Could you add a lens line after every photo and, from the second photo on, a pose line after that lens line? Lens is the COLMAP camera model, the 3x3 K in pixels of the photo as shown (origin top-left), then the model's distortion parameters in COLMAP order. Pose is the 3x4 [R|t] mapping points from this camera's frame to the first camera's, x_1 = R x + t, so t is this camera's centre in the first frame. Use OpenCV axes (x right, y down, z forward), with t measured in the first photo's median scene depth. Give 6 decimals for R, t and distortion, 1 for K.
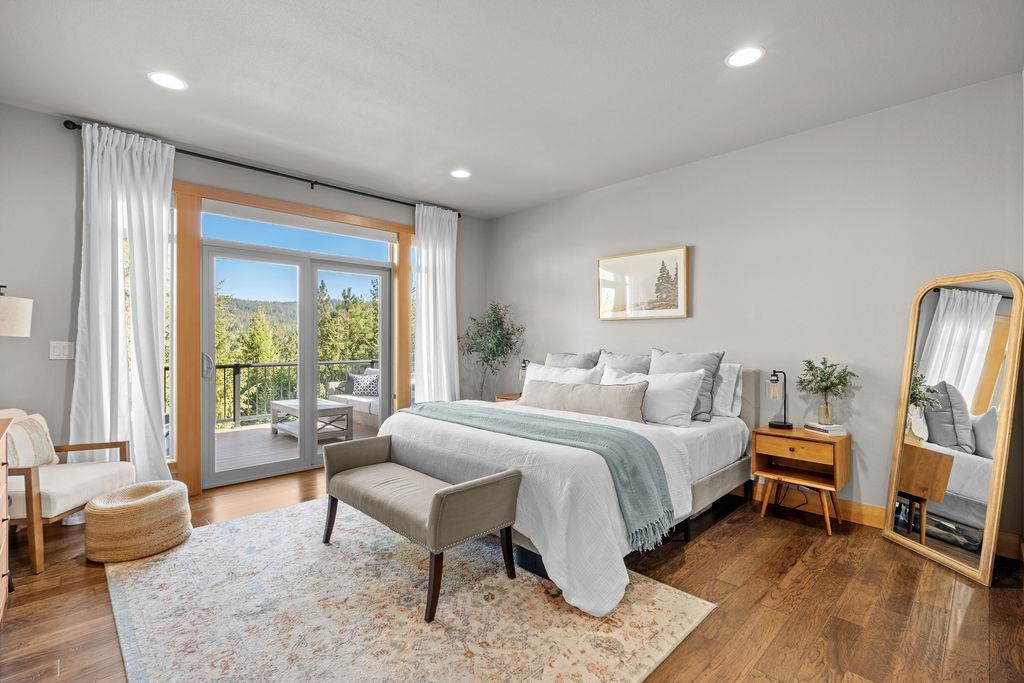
lens RADIAL K [[452.0, 0, 511.2], [0, 452.0, 343.1], [0, 0, 1]] dist [-0.002868, -0.000167]
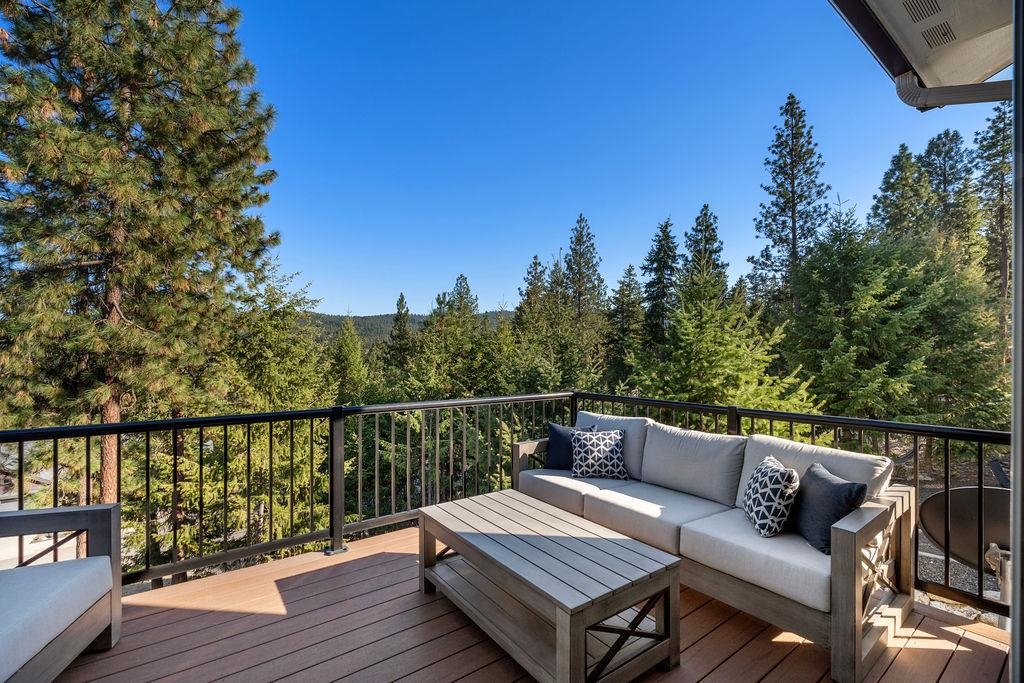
lens RADIAL K [[452.0, 0, 514.5], [0, 452.0, 350.6], [0, 0, 1]] dist [-0.002868, -0.000167]
pose [[0.989804, 0.001522, -0.142428, -0.106596], [-0.003024, 0.999942, -0.010334, -0.001293], [0.142404, 0.010659, 0.989751, 0.167934]]
